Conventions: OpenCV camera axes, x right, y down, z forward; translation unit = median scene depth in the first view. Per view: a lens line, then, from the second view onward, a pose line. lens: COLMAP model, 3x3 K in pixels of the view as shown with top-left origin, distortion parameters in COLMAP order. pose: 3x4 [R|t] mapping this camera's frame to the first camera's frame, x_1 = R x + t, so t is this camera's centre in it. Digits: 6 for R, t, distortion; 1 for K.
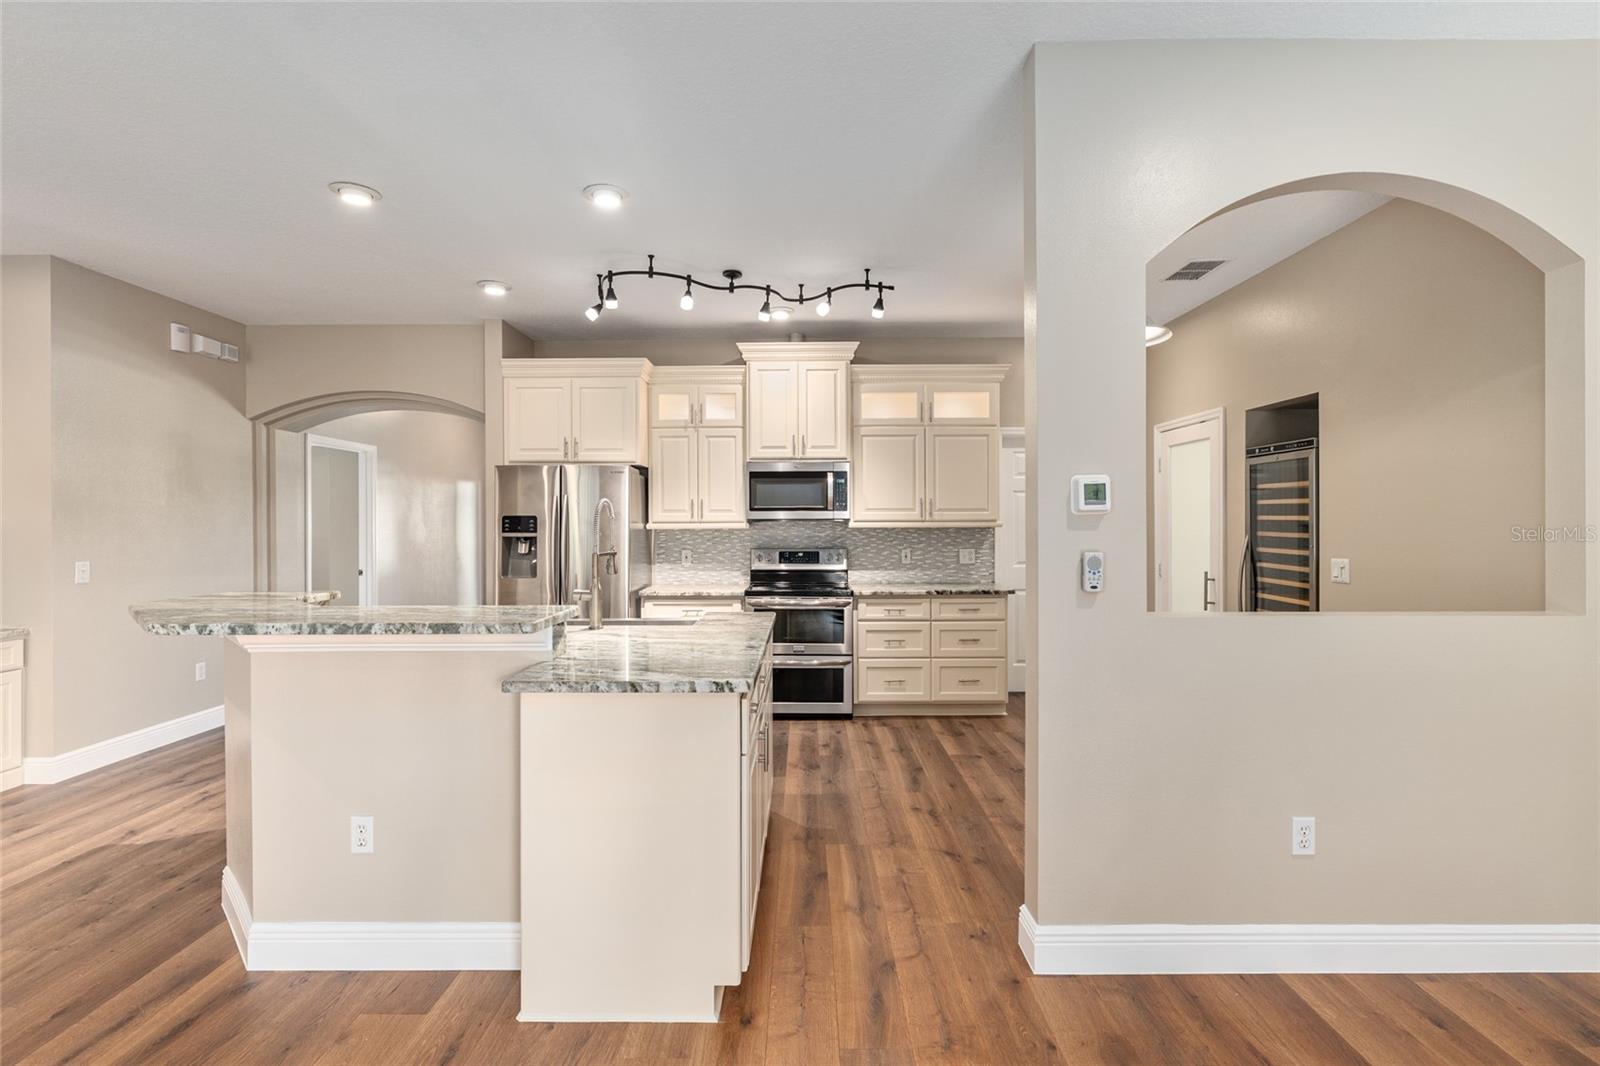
lens RADIAL K [[720.2, 0, 796.8], [0, 720.2, 523.0], [0, 0, 1]] dist [-0.001469, -0.000144]
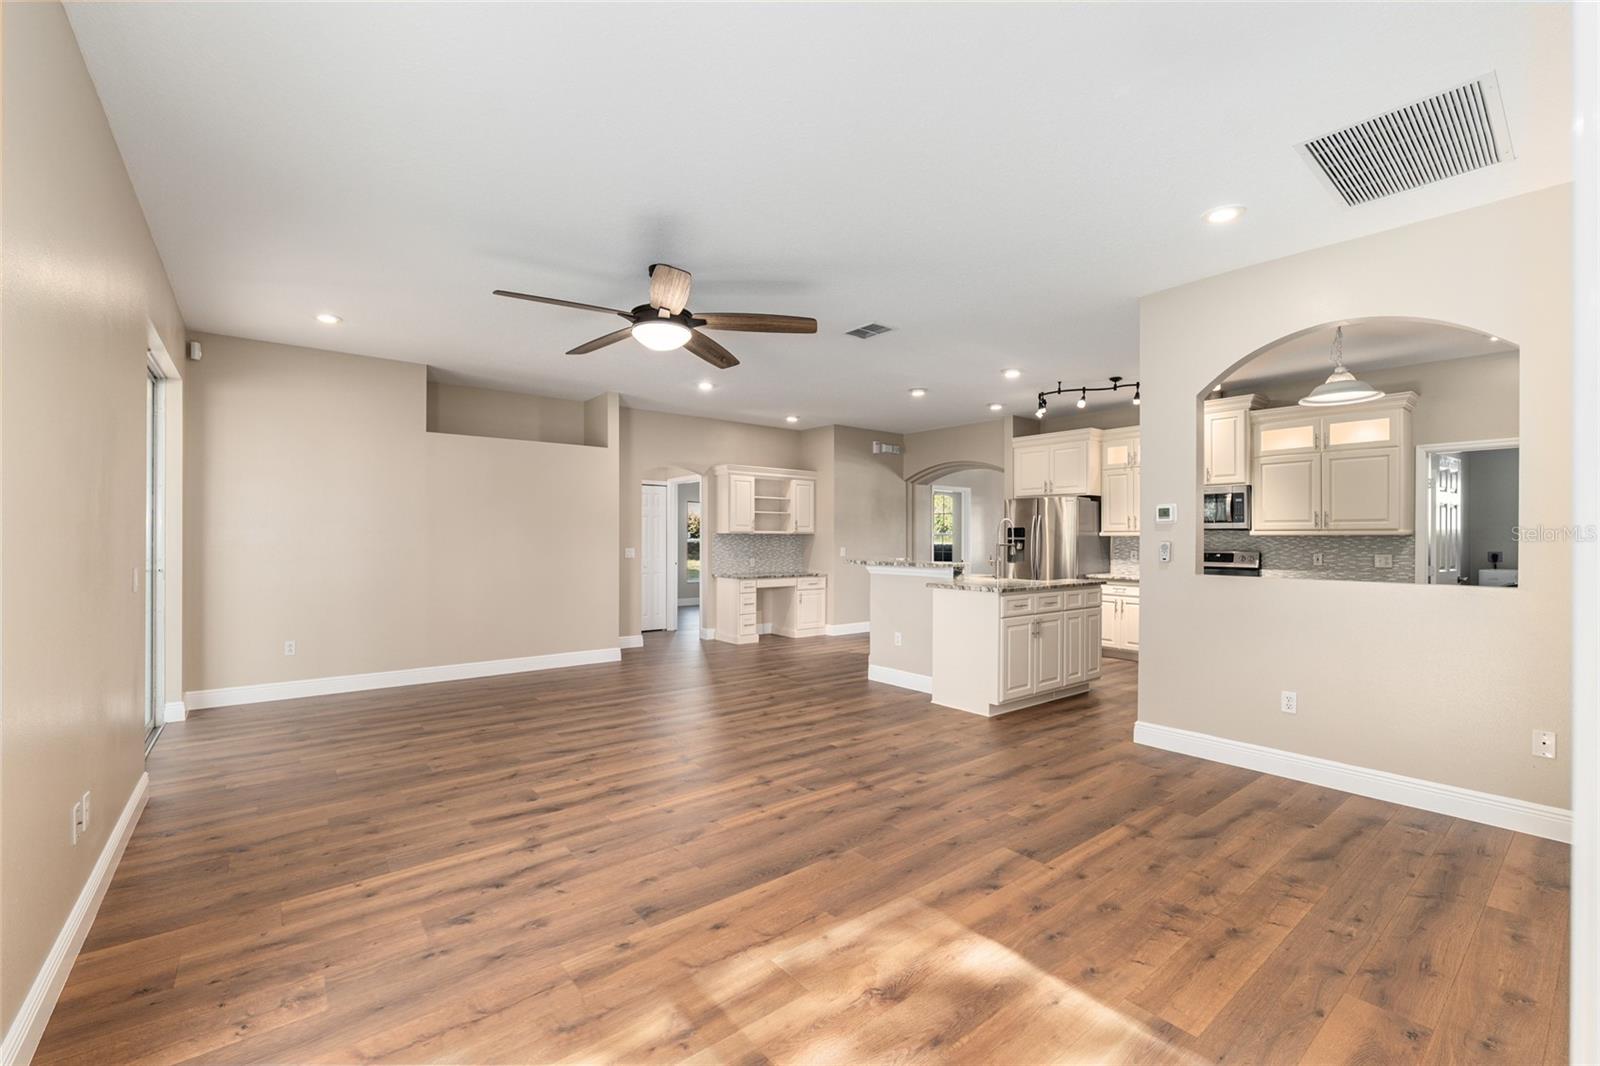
lens RADIAL K [[671.8, 0, 798.4], [0, 671.8, 538.1], [0, 0, 1]] dist [-0.008648, -0.000149]
pose [[0.630017, 0.005144, -0.776564, 0.533993], [-0.004241, 0.999986, 0.003184, 0.012150], [0.776569, 0.001287, 0.630030, -0.432918]]
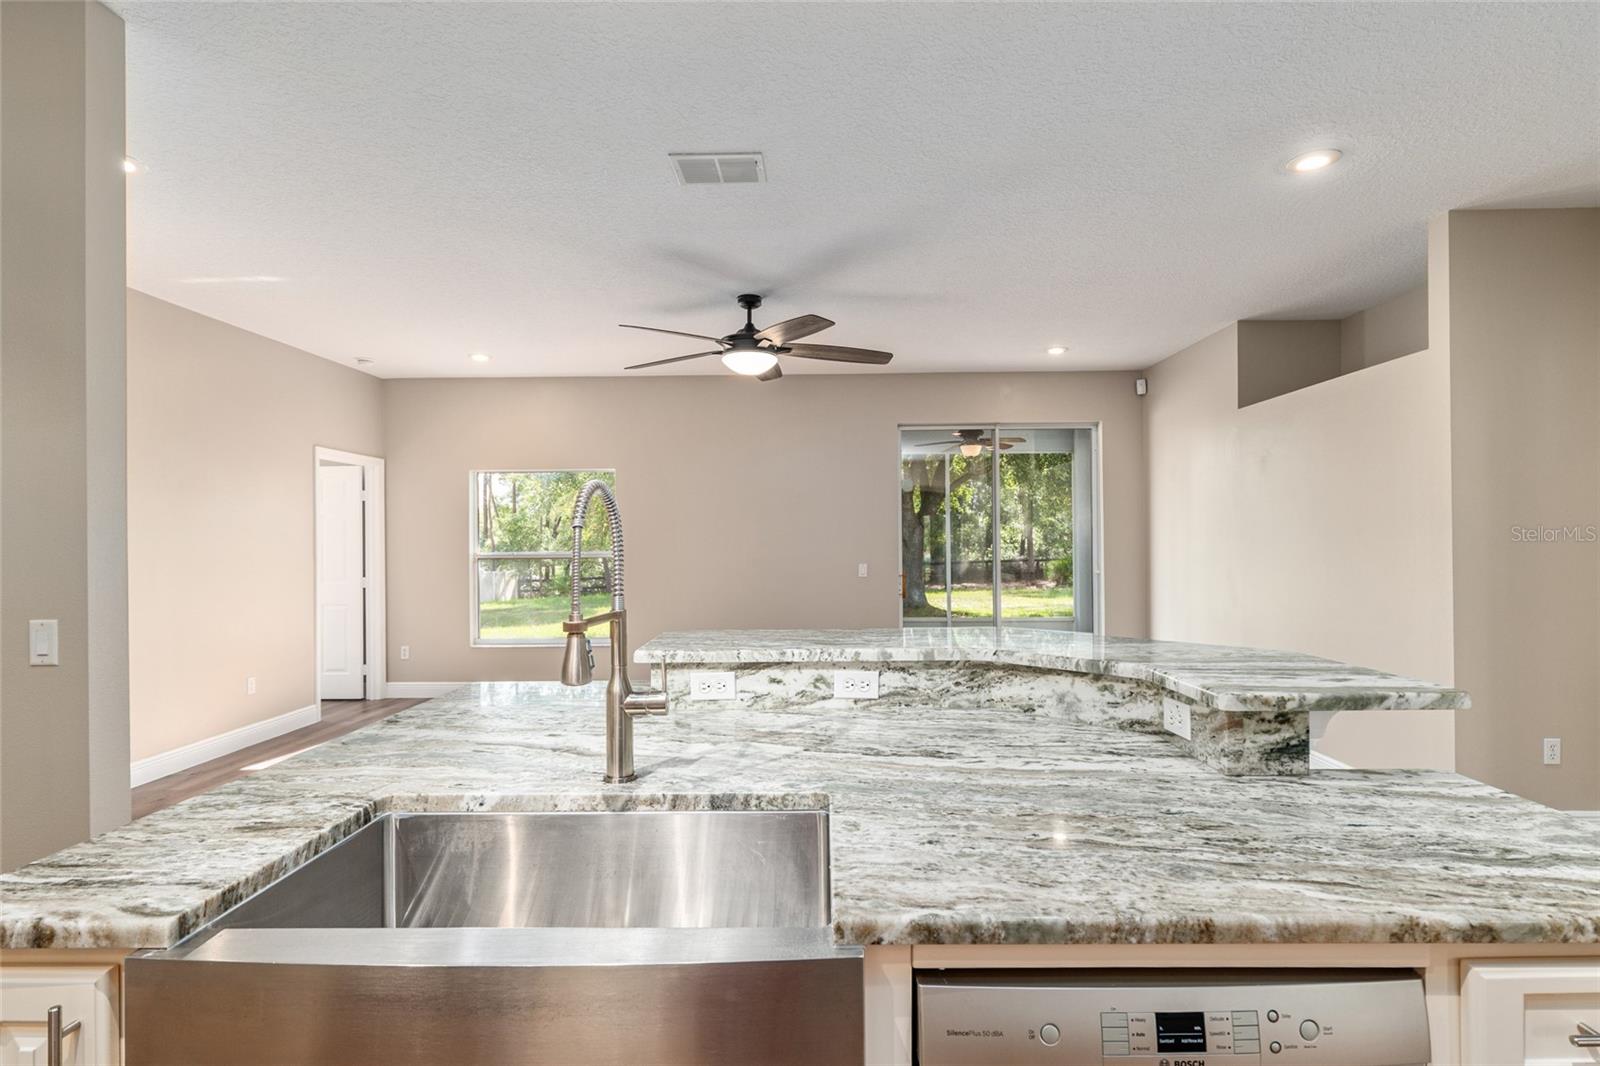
lens RADIAL K [[794.6, 0, 809.7], [0, 794.6, 535.2], [0, 0, 1]] dist [0.001373, -0.000115]
pose [[-0.999886, 0.012346, 0.008679, -0.235565], [0.012289, 0.999903, -0.006526, 0.000353], [-0.008758, -0.006419, -0.999941, 0.876697]]
